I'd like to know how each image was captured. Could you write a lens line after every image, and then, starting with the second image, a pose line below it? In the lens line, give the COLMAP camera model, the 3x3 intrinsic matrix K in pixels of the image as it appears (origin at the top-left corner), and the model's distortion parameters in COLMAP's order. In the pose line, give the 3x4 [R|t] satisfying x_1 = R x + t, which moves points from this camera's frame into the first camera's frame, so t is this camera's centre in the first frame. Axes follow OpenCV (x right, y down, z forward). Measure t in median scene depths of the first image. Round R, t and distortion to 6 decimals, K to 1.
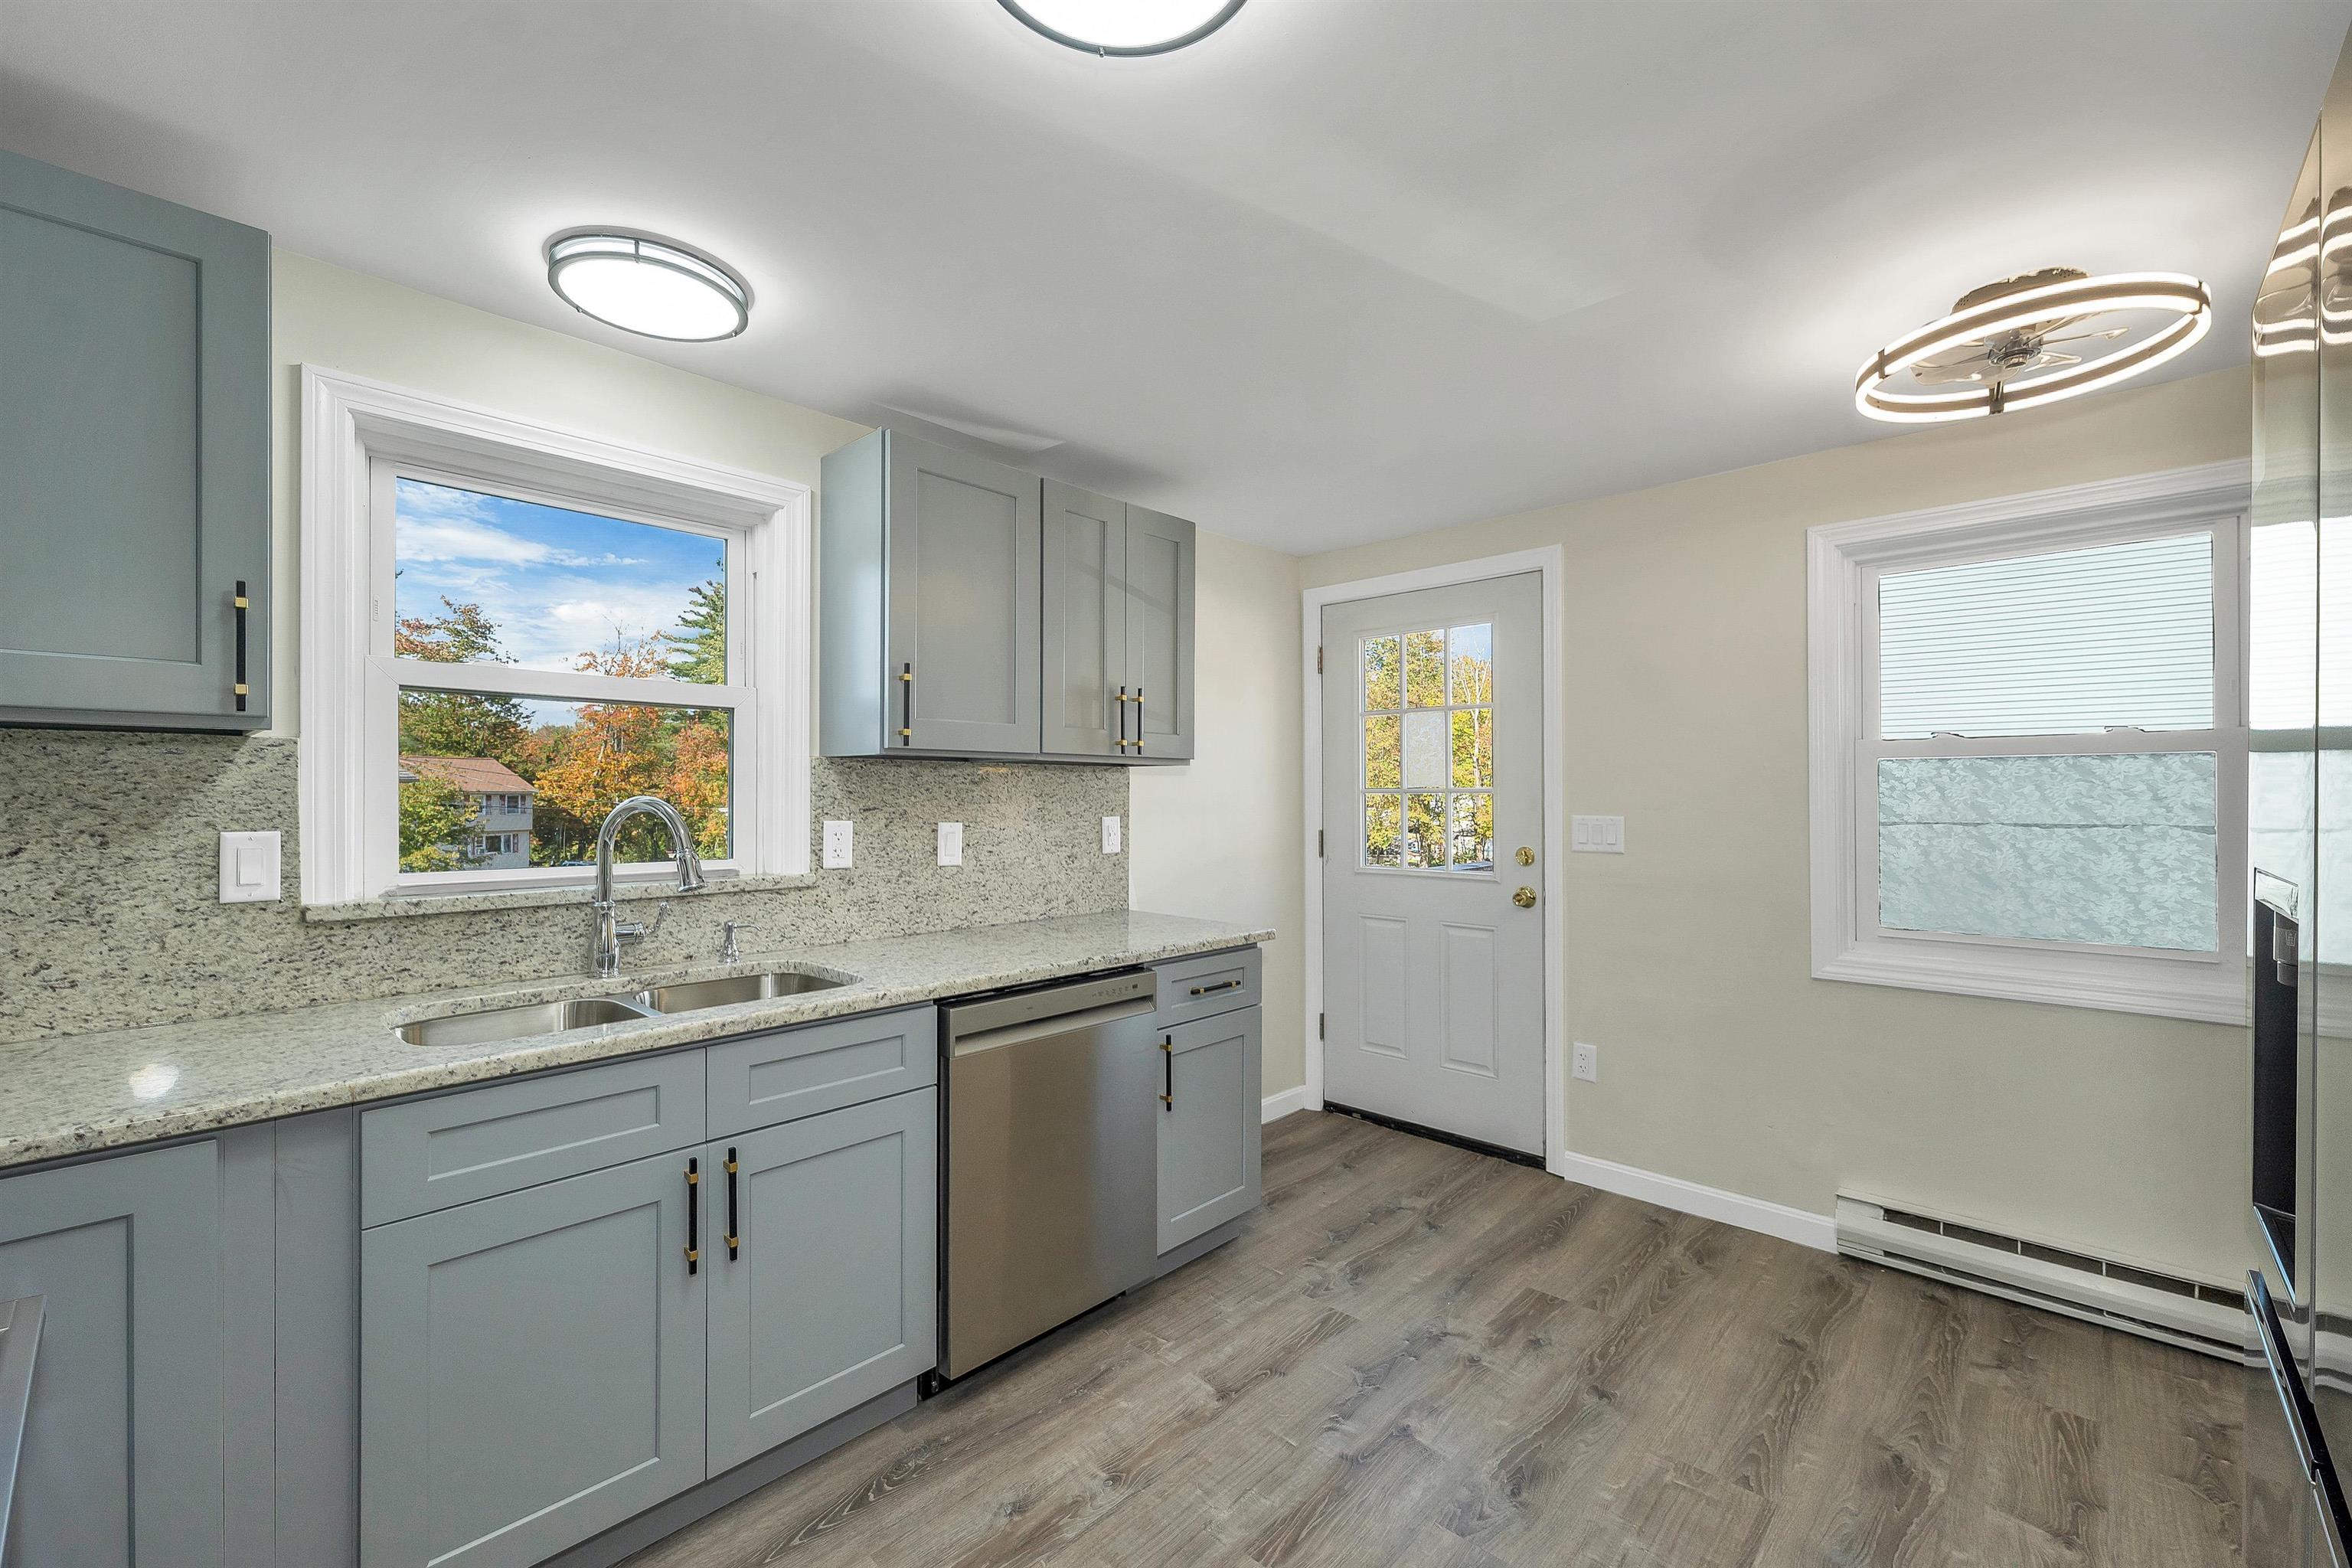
lens RADIAL K [[974.5, 0, 1182.8], [0, 974.5, 784.9], [0, 0, 1]] dist [0.002400, -0.000220]
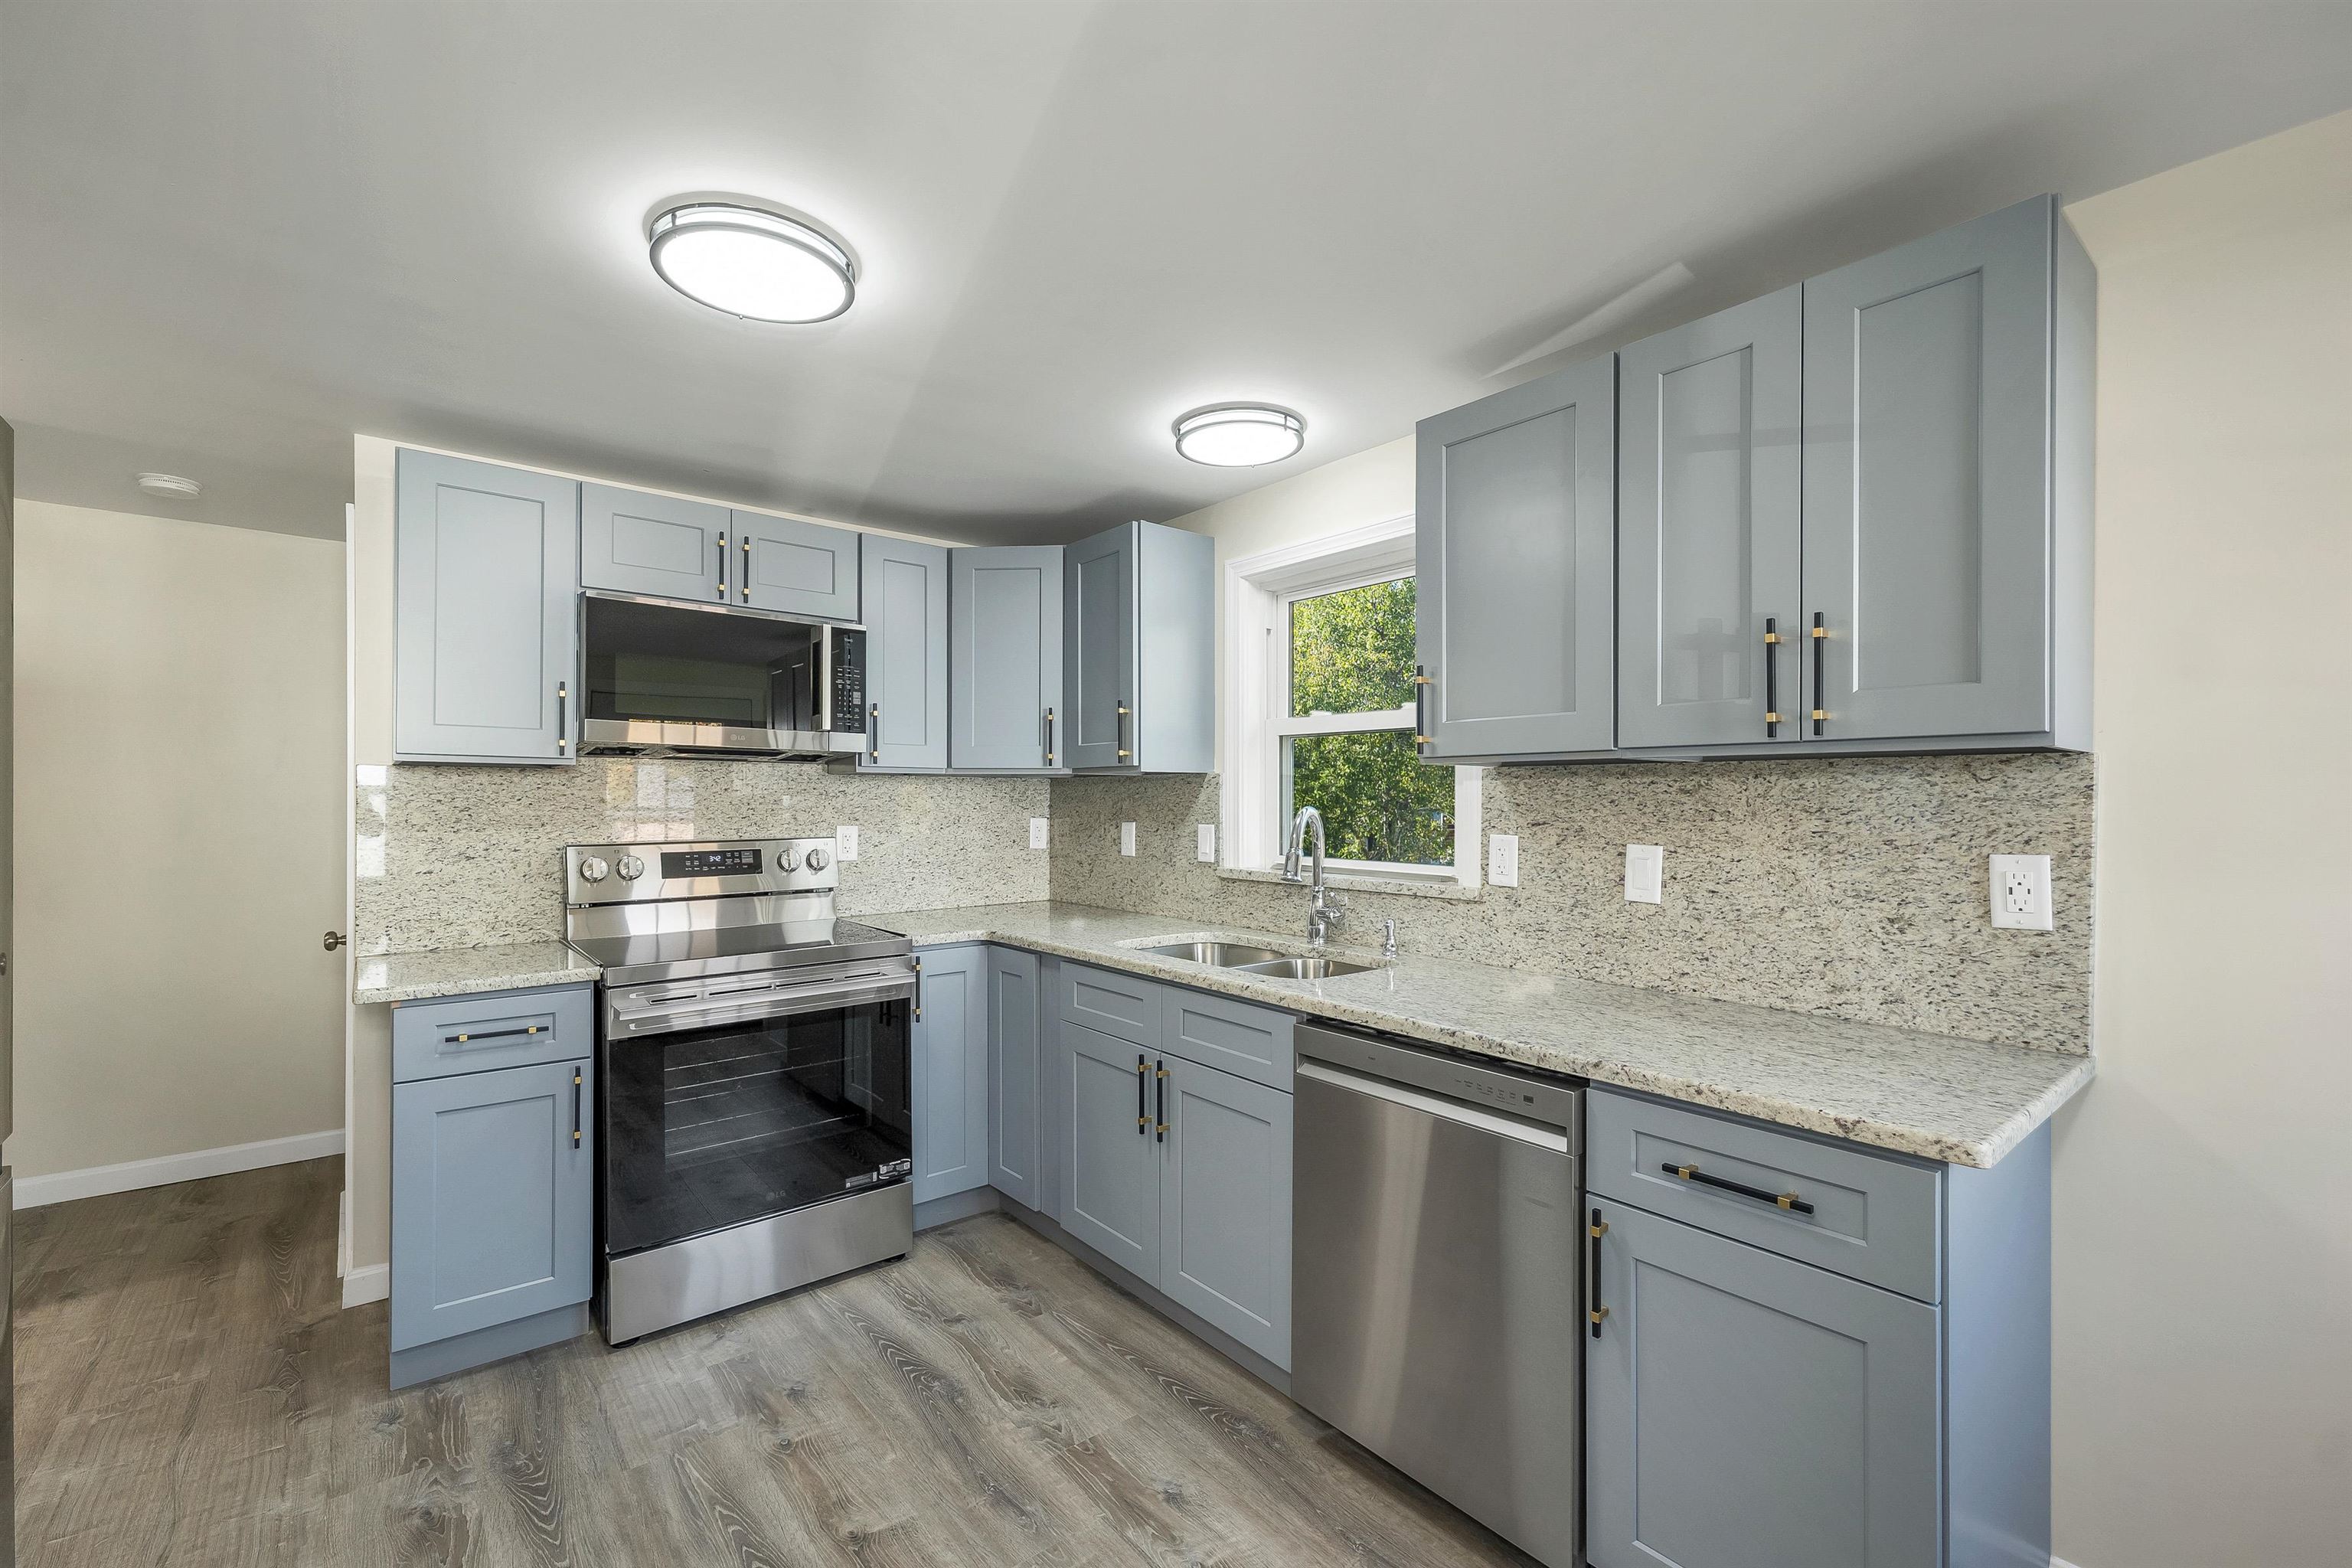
lens RADIAL K [[974.5, 0, 1165.7], [0, 974.5, 801.2], [0, 0, 1]] dist [0.002400, -0.000220]
pose [[-0.142931, -0.003923, -0.989725, 0.563363], [0.002493, 0.999988, -0.004324, 0.007168], [0.989729, -0.003085, -0.142920, 0.752114]]
